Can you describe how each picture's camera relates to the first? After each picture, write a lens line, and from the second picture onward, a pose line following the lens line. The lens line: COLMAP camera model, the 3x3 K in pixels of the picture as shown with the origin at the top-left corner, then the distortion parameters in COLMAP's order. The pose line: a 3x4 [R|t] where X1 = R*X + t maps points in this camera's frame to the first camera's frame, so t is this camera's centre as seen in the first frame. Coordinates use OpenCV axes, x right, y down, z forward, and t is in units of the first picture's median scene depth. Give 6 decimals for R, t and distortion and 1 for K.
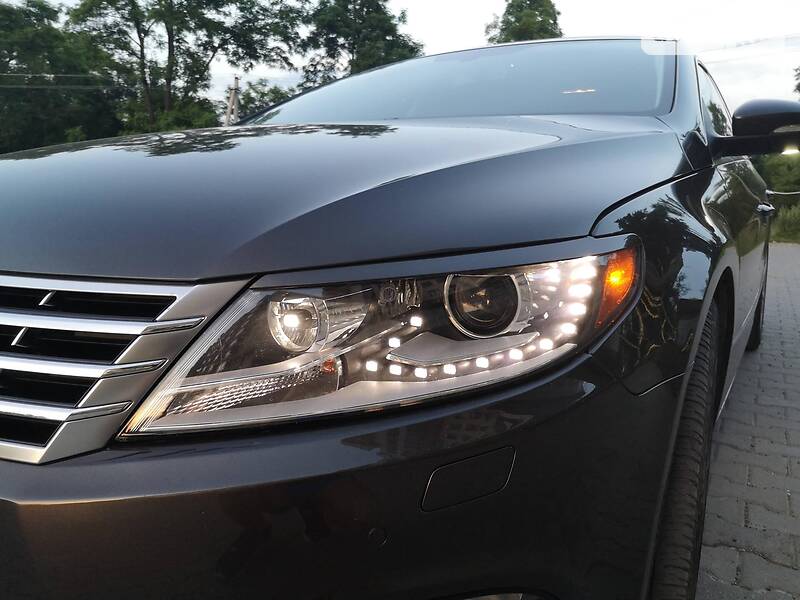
lens RADIAL K [[621.7, 0, 400.0], [0, 621.7, 300.0], [0, 0, 1]] dist [0.096315, -0.117214]
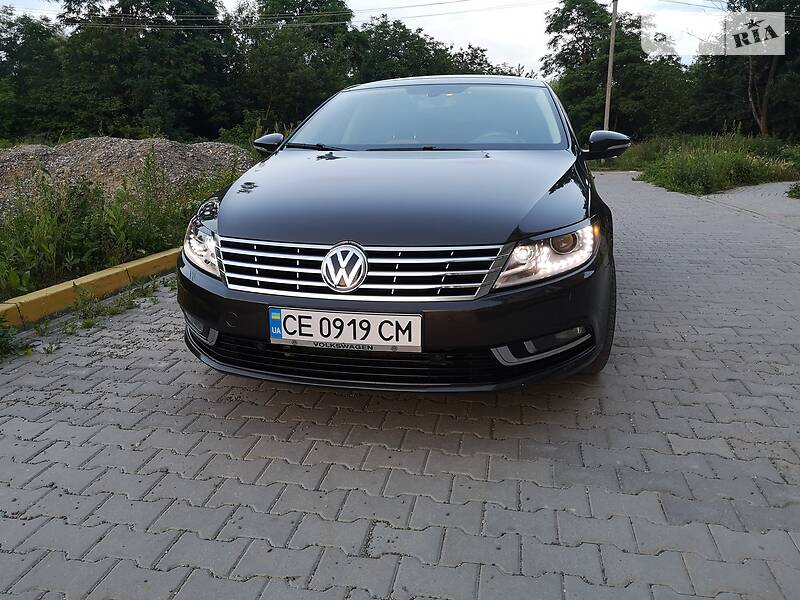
lens RADIAL K [[643.6, 0, 400.0], [0, 643.6, 300.0], [0, 0, 1]] dist [0.021804, -0.040798]
pose [[0.942788, -0.113666, 0.313418, -1.687705], [0.083471, 0.990621, 0.108178, -0.126948], [-0.322774, -0.075828, 0.943434, -1.792103]]
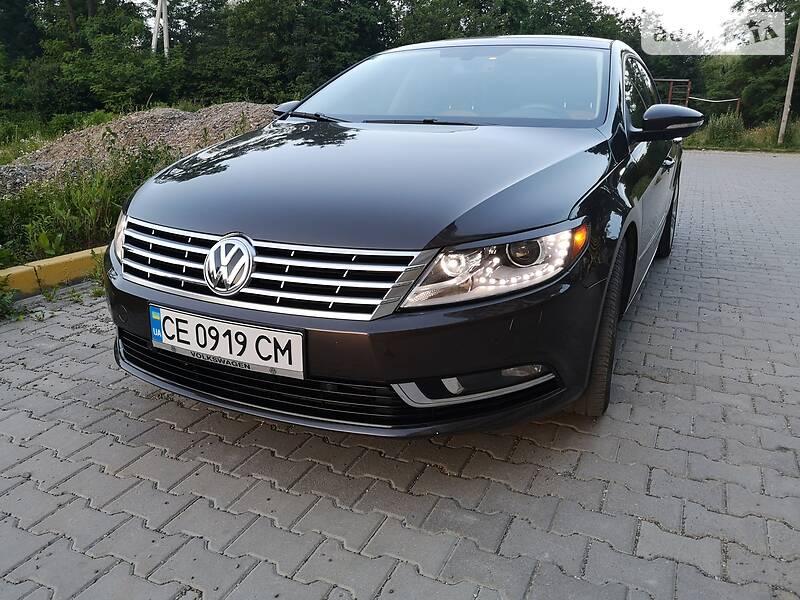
lens RADIAL K [[643.6, 0, 400.0], [0, 643.6, 300.0], [0, 0, 1]] dist [0.021804, -0.040798]
pose [[0.995155, -0.040745, 0.089474, -0.561880], [0.028110, 0.990008, 0.138183, -0.164668], [-0.094210, -0.134998, 0.986357, -1.383753]]
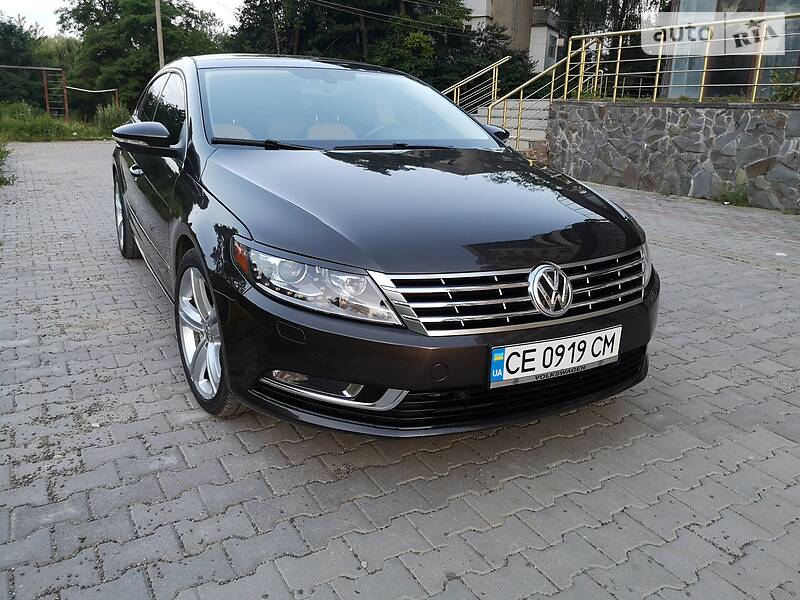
lens RADIAL K [[664.3, 0, 384.6], [0, 664.3, 299.8], [0, 0, 1]] dist [-0.004555, -0.015299]
pose [[0.523798, -0.261597, 0.810680, -3.679103], [0.131804, 0.965107, 0.226268, -0.674595], [-0.841584, -0.011668, 0.540000, 0.156894]]
